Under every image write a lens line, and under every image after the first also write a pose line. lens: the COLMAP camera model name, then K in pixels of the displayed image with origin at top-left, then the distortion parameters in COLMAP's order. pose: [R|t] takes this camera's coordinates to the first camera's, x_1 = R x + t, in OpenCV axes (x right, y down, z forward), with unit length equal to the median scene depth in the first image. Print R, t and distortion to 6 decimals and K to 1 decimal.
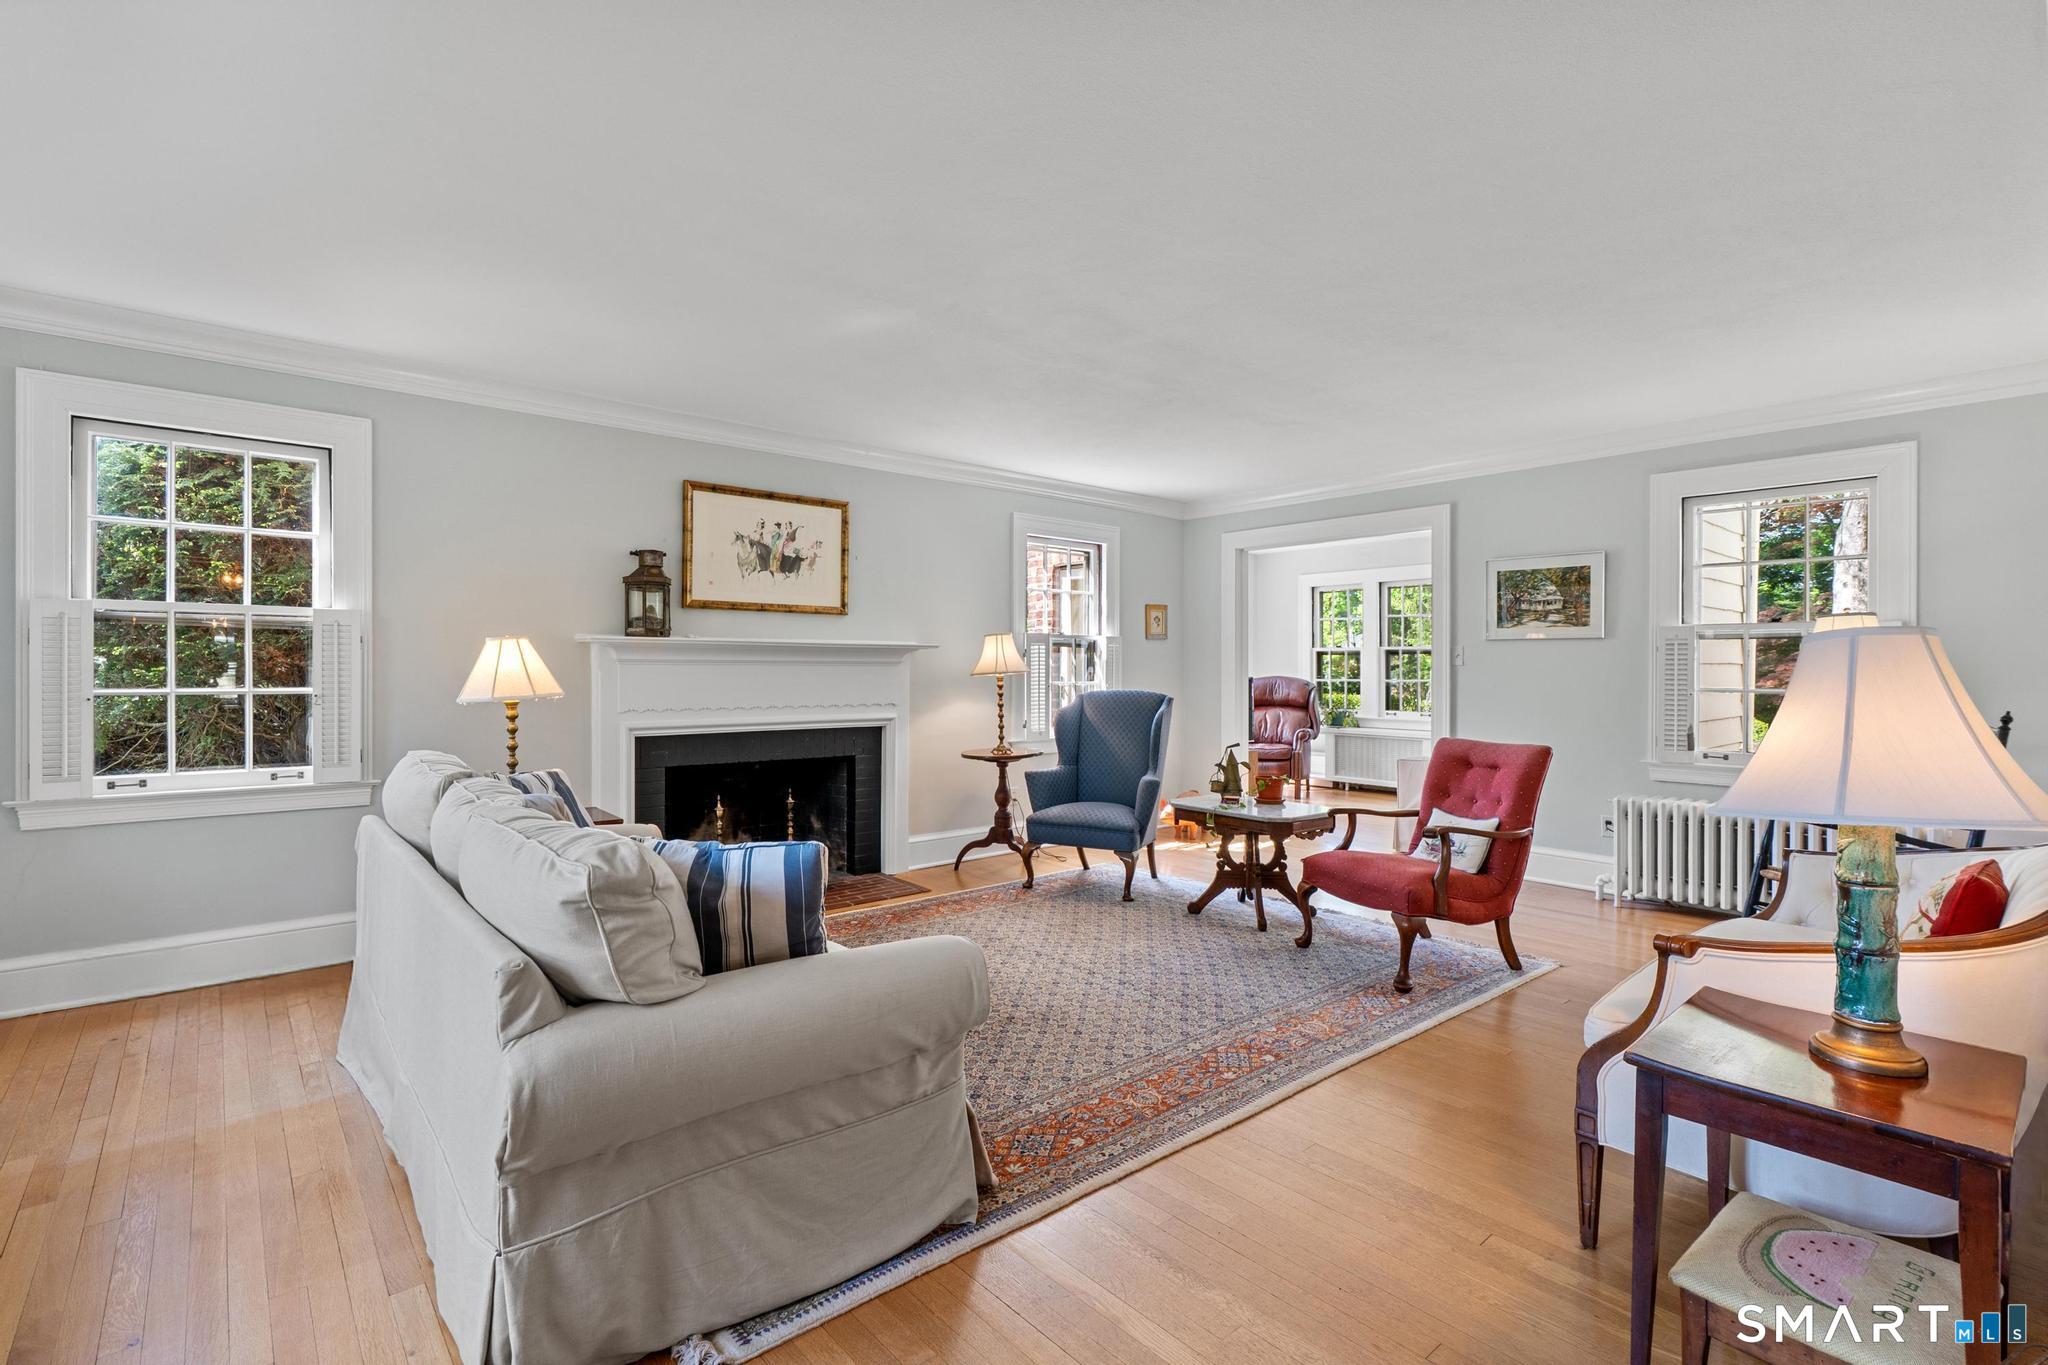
lens RADIAL K [[934.6, 0, 1012.6], [0, 934.6, 682.9], [0, 0, 1]] dist [-0.003651, 0.000644]
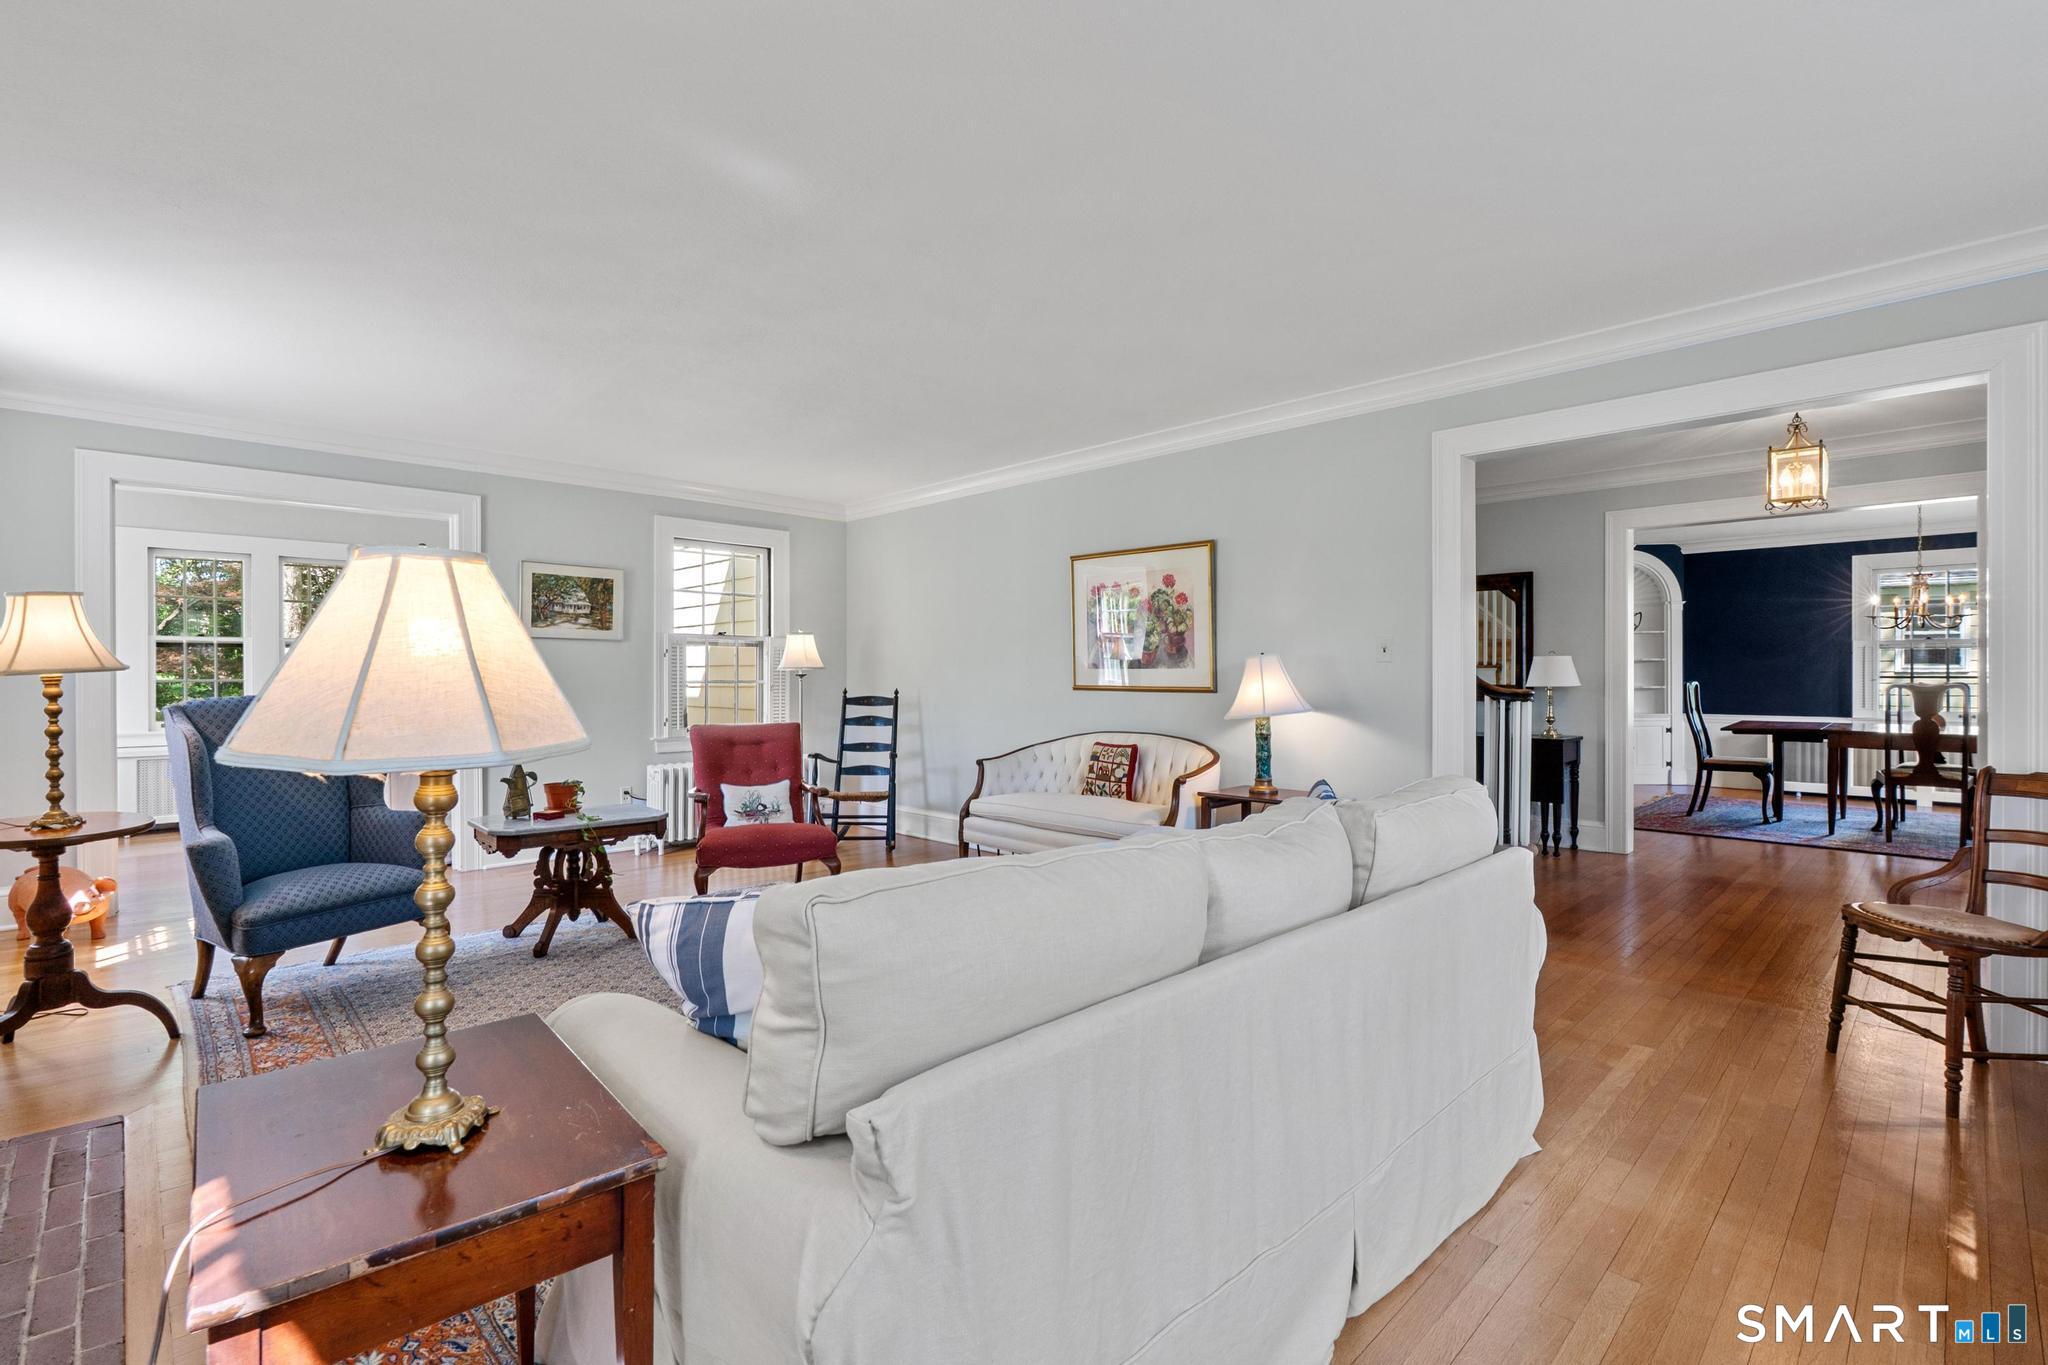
lens RADIAL K [[934.6, 0, 1019.1], [0, 934.6, 675.3], [0, 0, 1]] dist [-0.003651, 0.000644]
pose [[-0.068906, -0.005577, 0.997608, -0.681683], [0.014635, 0.999871, 0.006600, -0.003983], [-0.997516, 0.015055, -0.068816, 0.638717]]
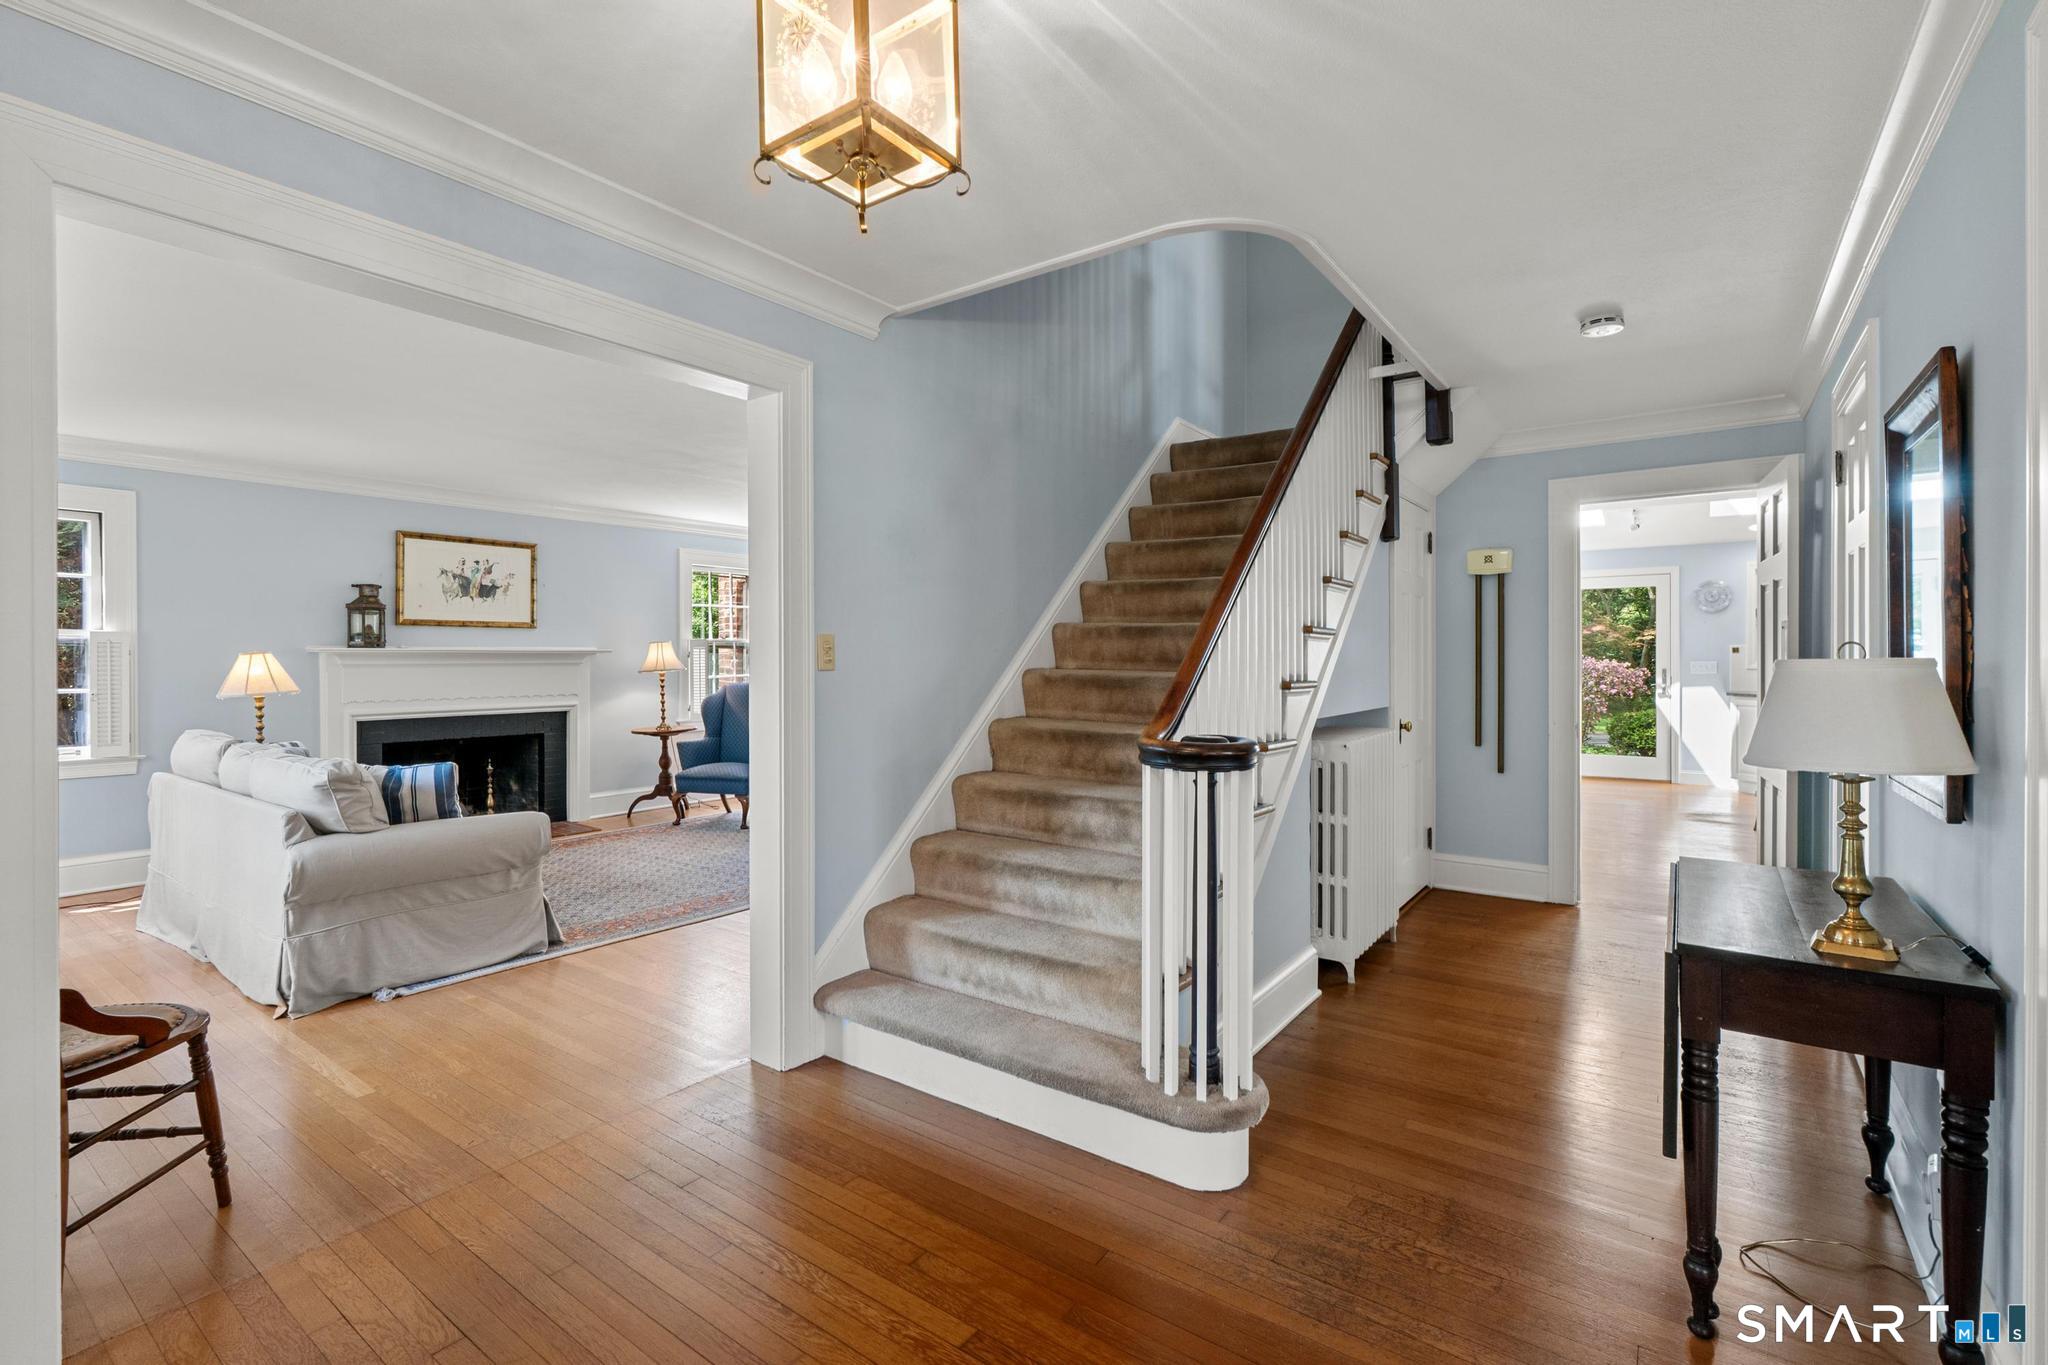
lens RADIAL K [[934.6, 0, 1020.5], [0, 934.6, 667.8], [0, 0, 1]] dist [-0.003651, 0.000644]
pose [[0.973792, -0.007060, 0.227331, 0.229862], [0.007302, 0.999973, -0.000223, -0.012744], [-0.227323, 0.001877, 0.973818, -0.545336]]
